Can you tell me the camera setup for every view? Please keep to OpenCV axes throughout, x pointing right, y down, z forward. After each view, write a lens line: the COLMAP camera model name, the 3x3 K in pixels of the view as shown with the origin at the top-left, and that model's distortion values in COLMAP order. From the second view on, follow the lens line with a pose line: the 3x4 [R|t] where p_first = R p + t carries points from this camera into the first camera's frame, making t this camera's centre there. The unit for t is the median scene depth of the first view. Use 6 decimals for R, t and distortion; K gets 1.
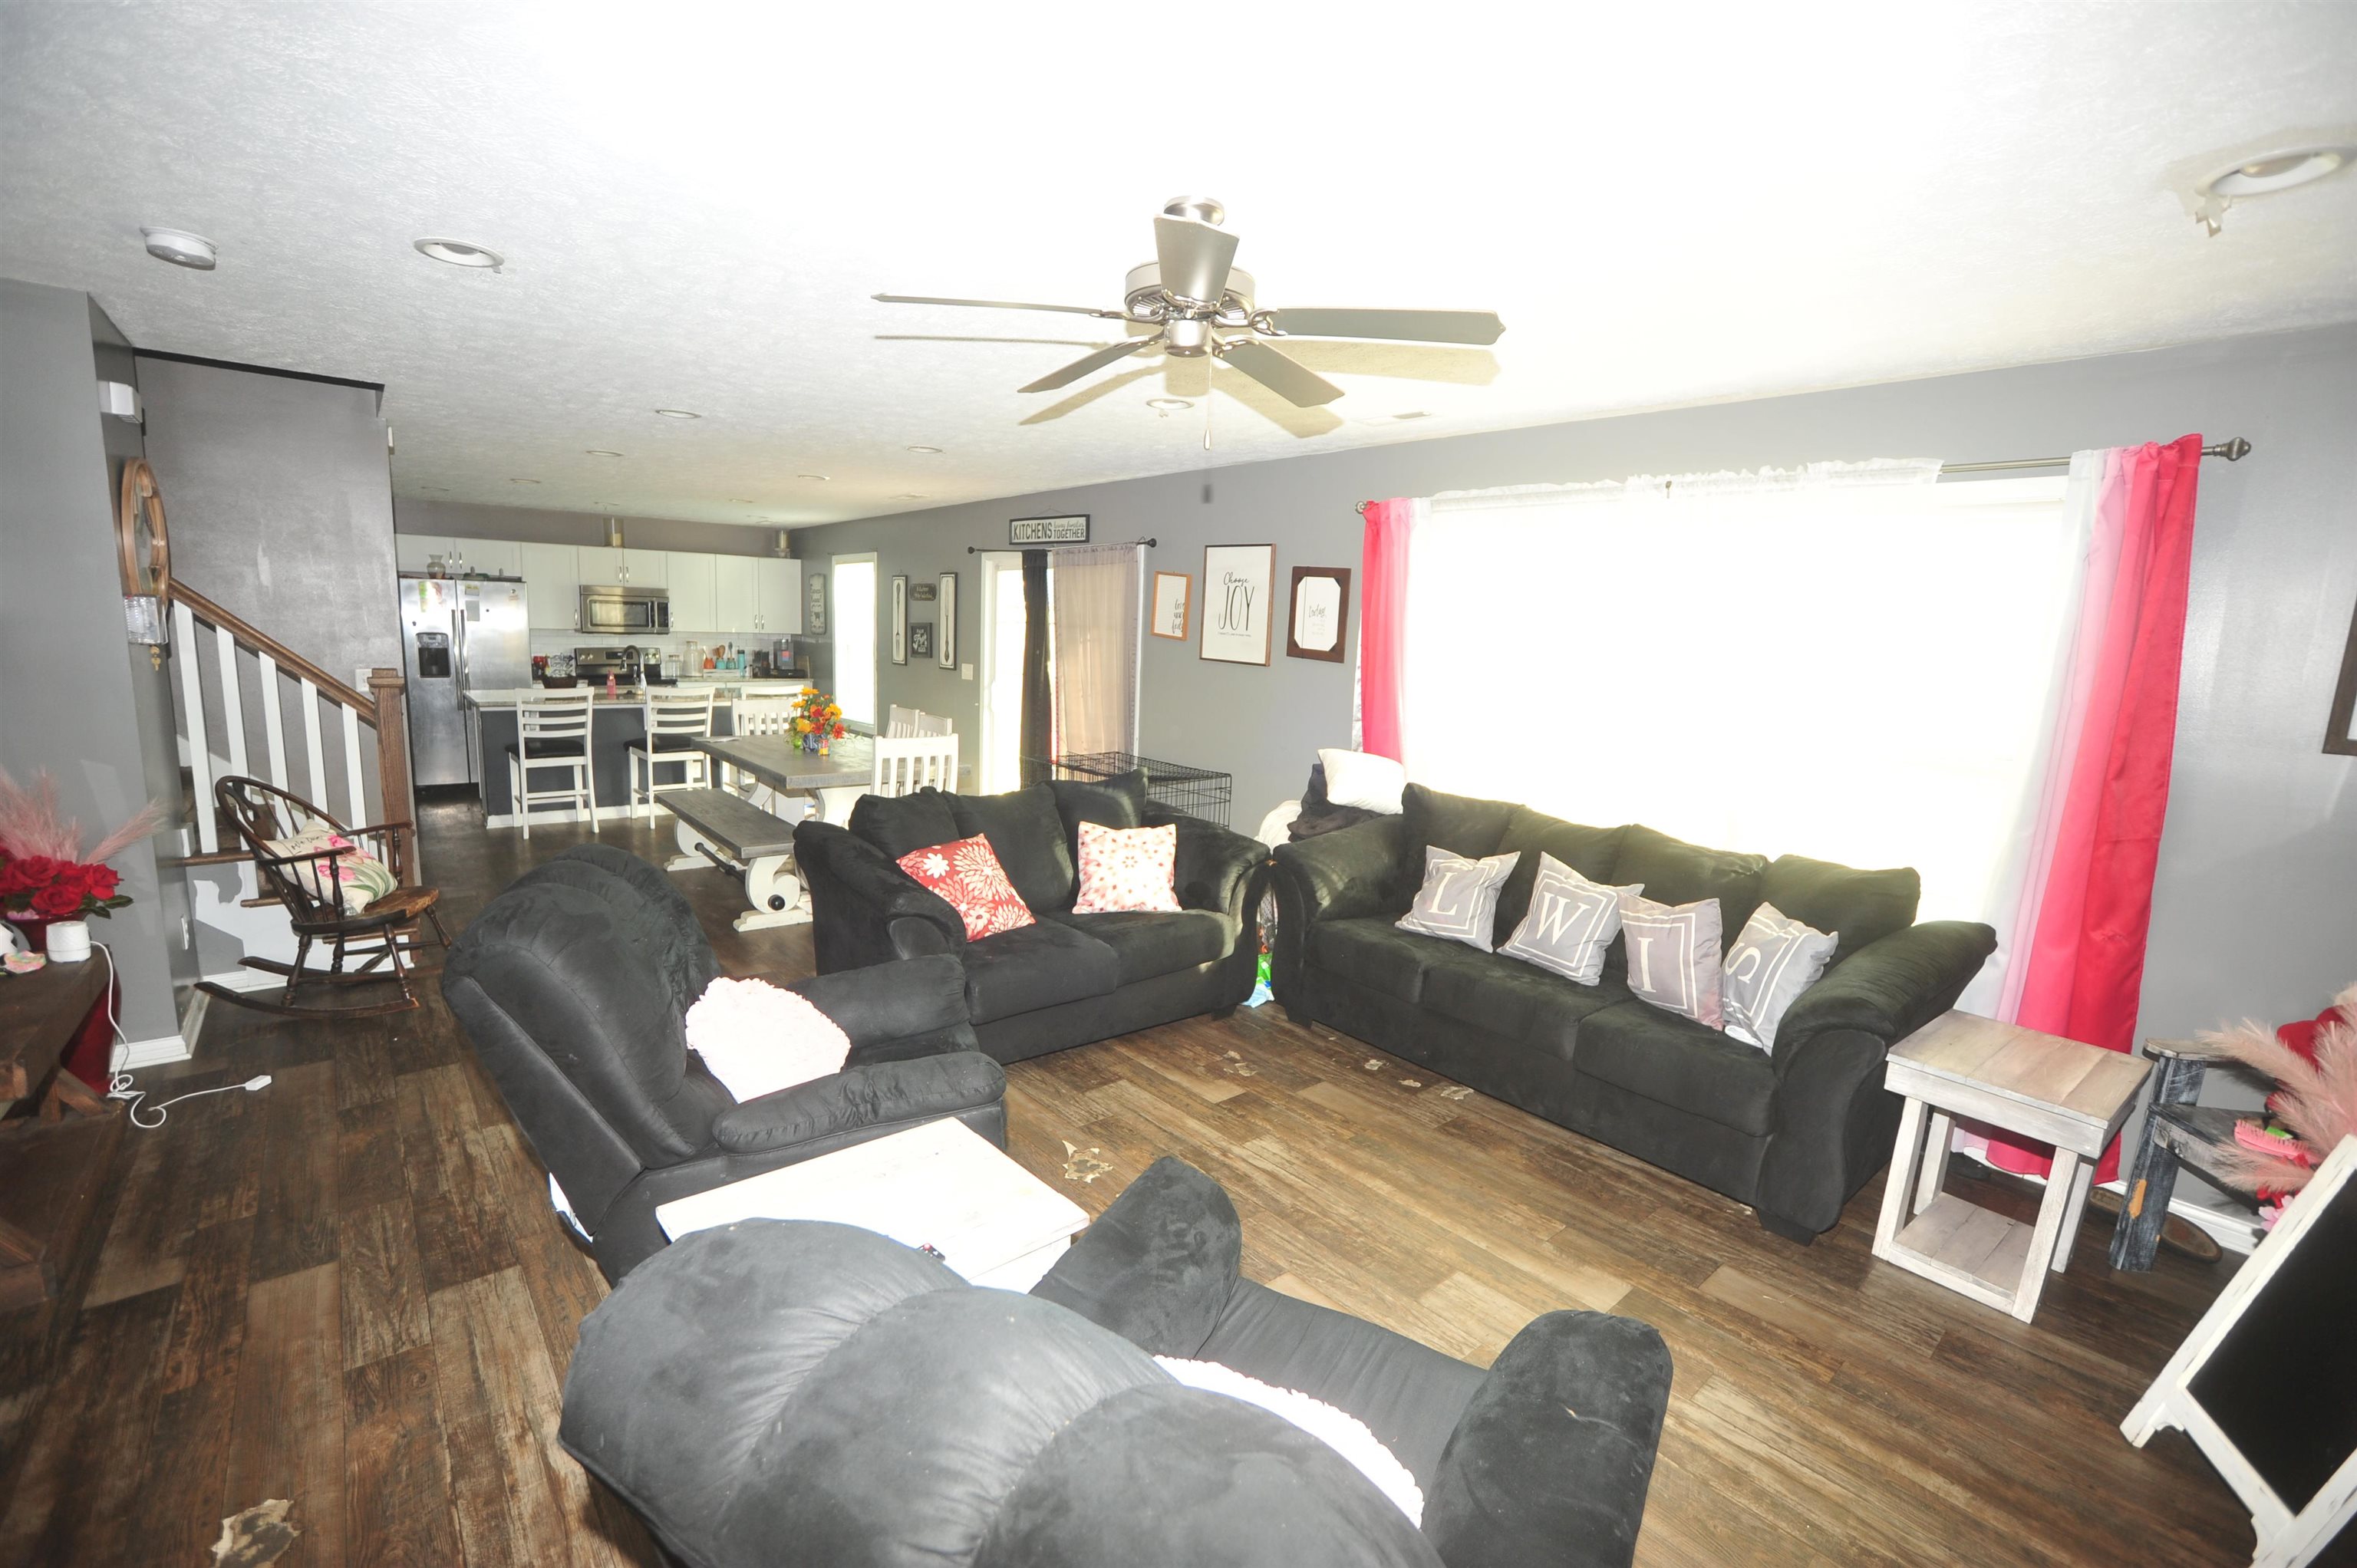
lens RADIAL K [[1020.8, 0, 1172.8], [0, 1020.8, 791.6], [0, 0, 1]] dist [-0.063639, 0.022813]
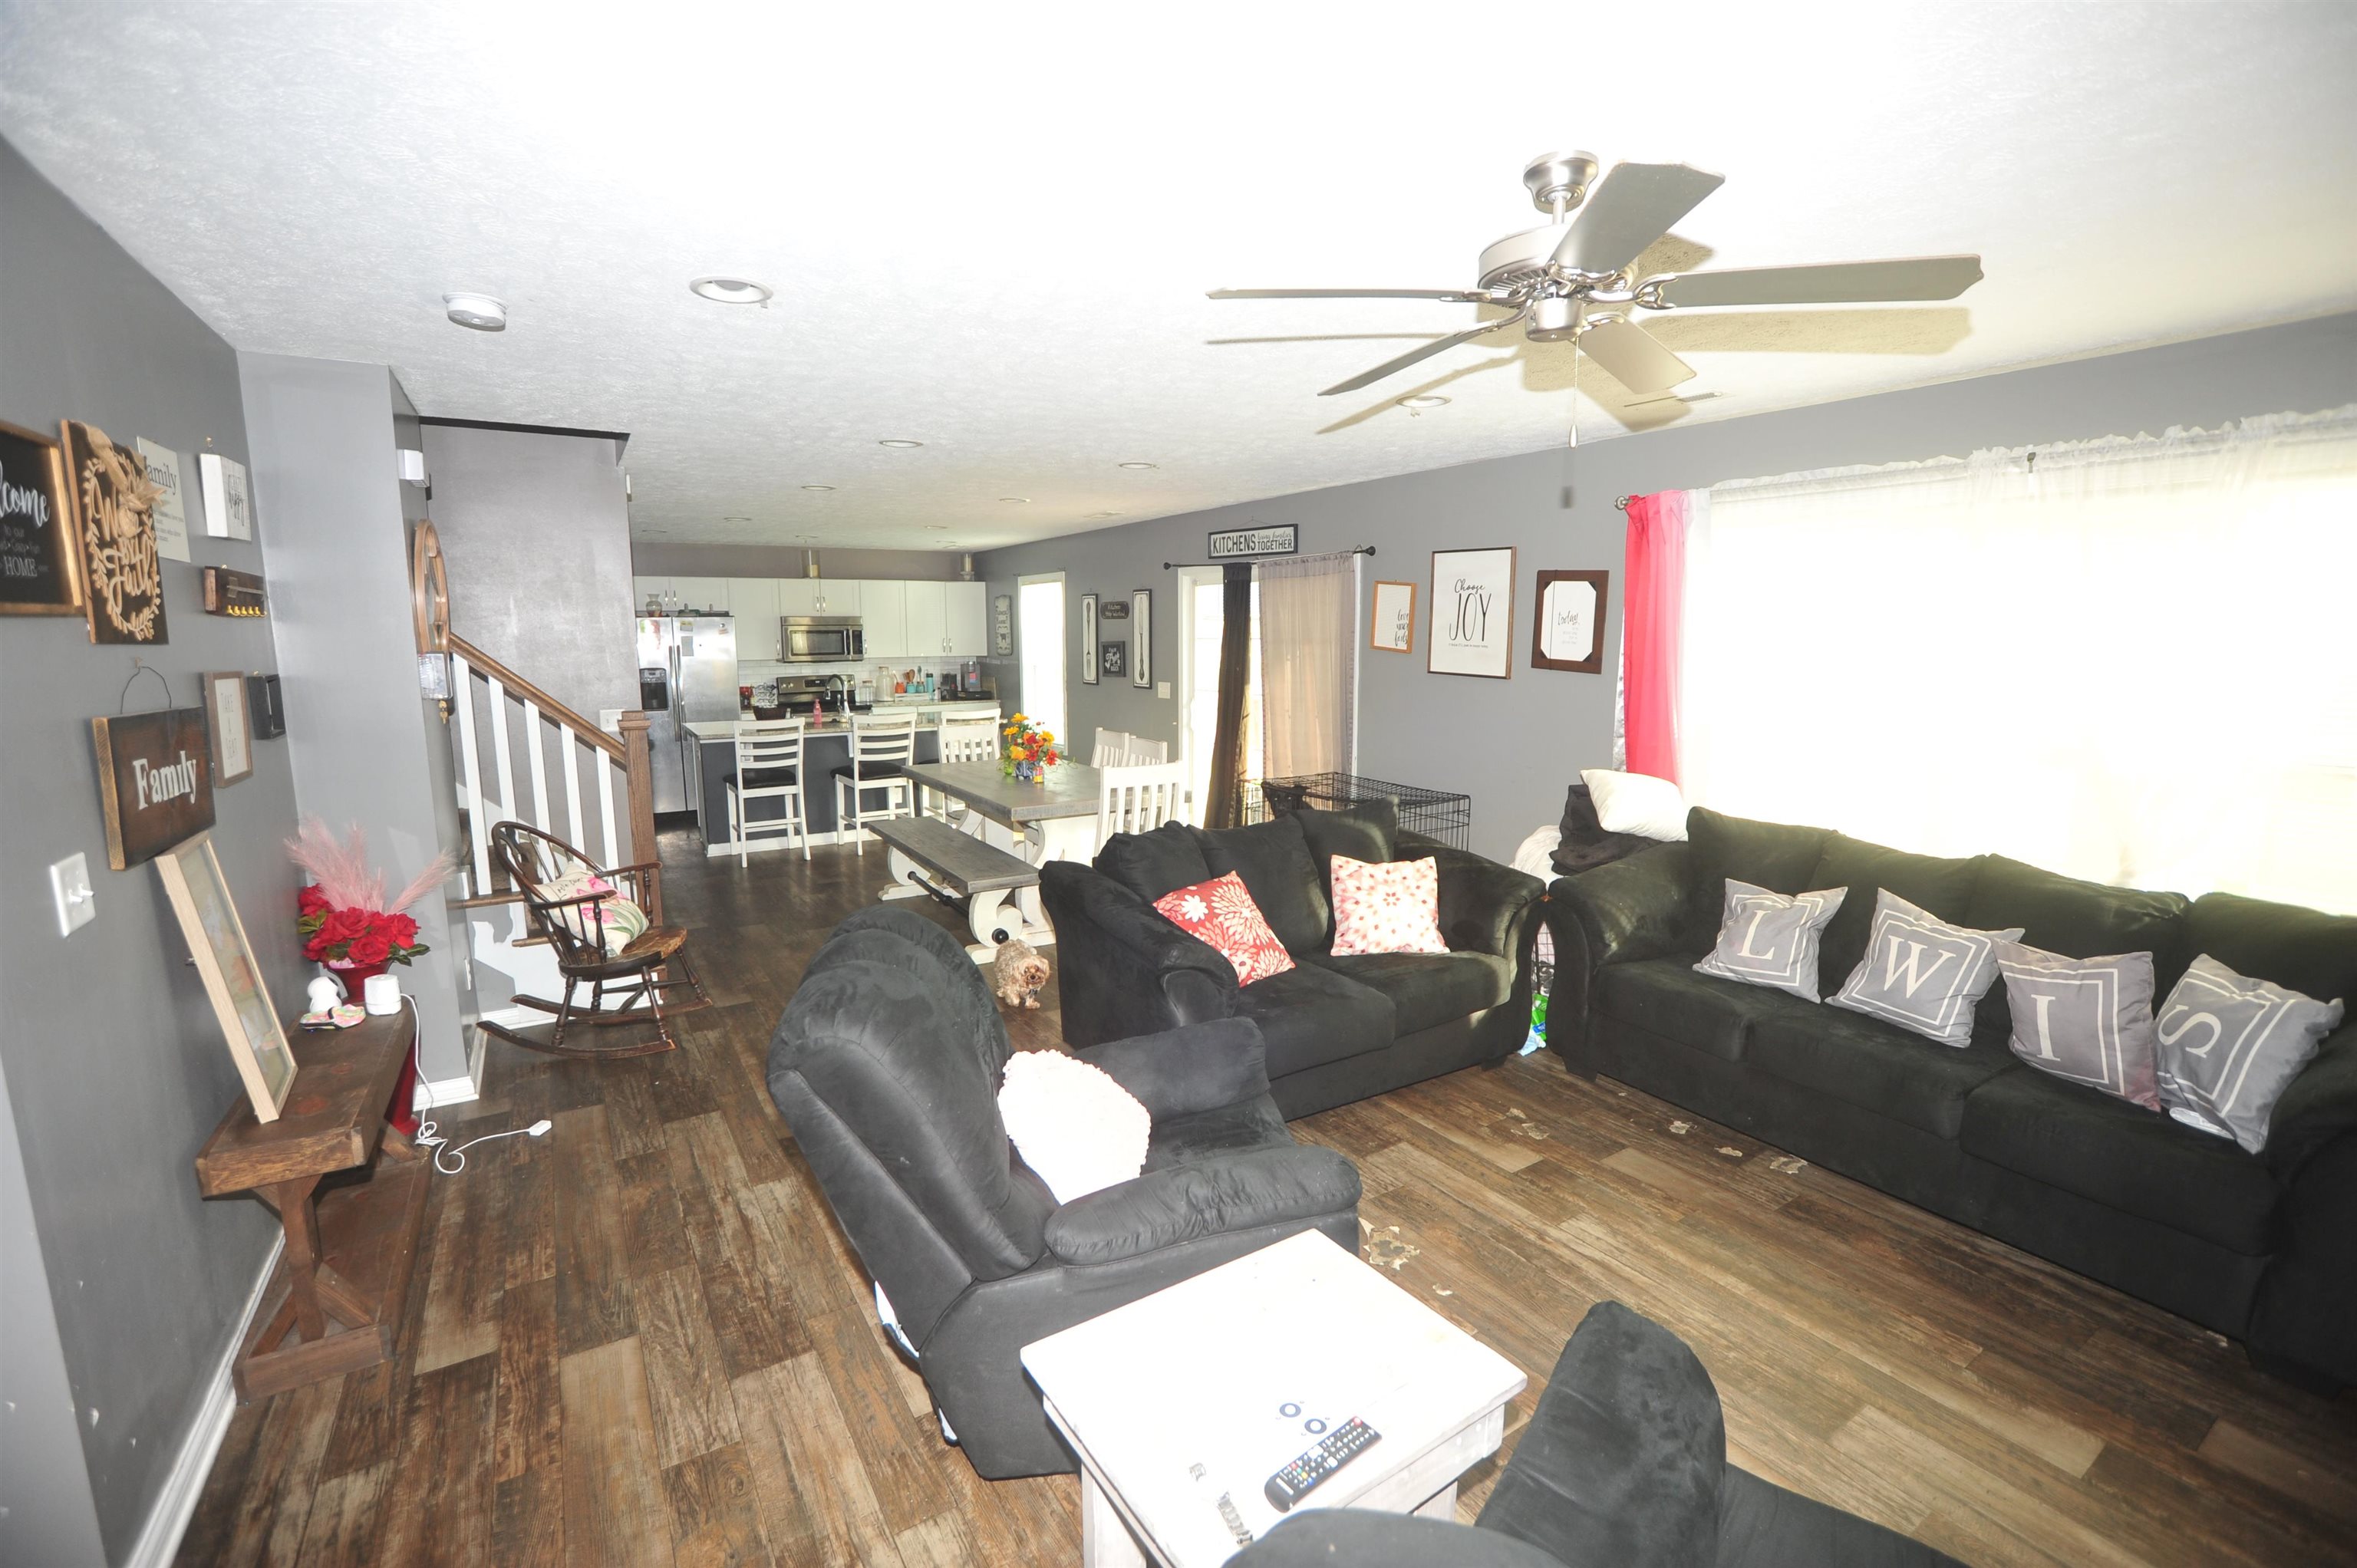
lens RADIAL K [[1020.8, 0, 1172.8], [0, 1020.8, 791.6], [0, 0, 1]] dist [-0.063639, 0.022813]
pose [[0.989136, -0.018165, -0.145879, -0.110910], [0.017293, 0.999824, -0.007243, -0.027698], [0.145985, 0.004642, 0.989276, 0.065995]]
